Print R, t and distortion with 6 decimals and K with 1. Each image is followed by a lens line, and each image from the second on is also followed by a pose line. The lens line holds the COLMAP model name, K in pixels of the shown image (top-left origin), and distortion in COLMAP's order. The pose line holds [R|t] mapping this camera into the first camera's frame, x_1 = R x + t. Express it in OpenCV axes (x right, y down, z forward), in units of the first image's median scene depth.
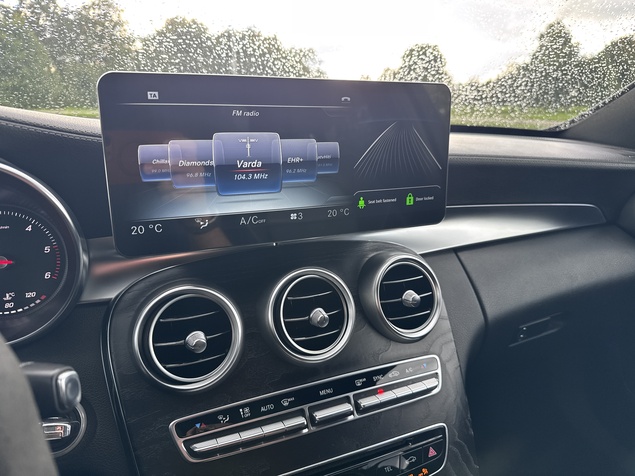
lens RADIAL K [[447.2, 0, 317.6], [0, 447.2, 231.9], [0, 0, 1]] dist [0.018561, -0.035007]
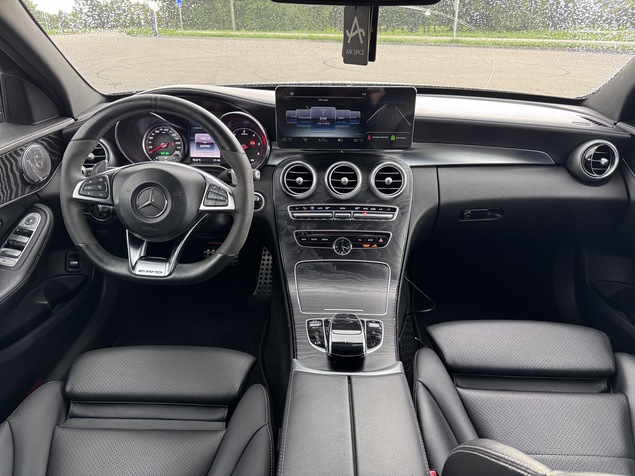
lens RADIAL K [[447.2, 0, 319.1], [0, 447.2, 238.8], [0, 0, 1]] dist [0.018561, -0.035007]
pose [[0.899686, 0.183826, -0.395947, 0.989162], [-0.107957, 0.972533, 0.206214, -0.000655], [0.422979, -0.142783, 0.894820, -1.482570]]
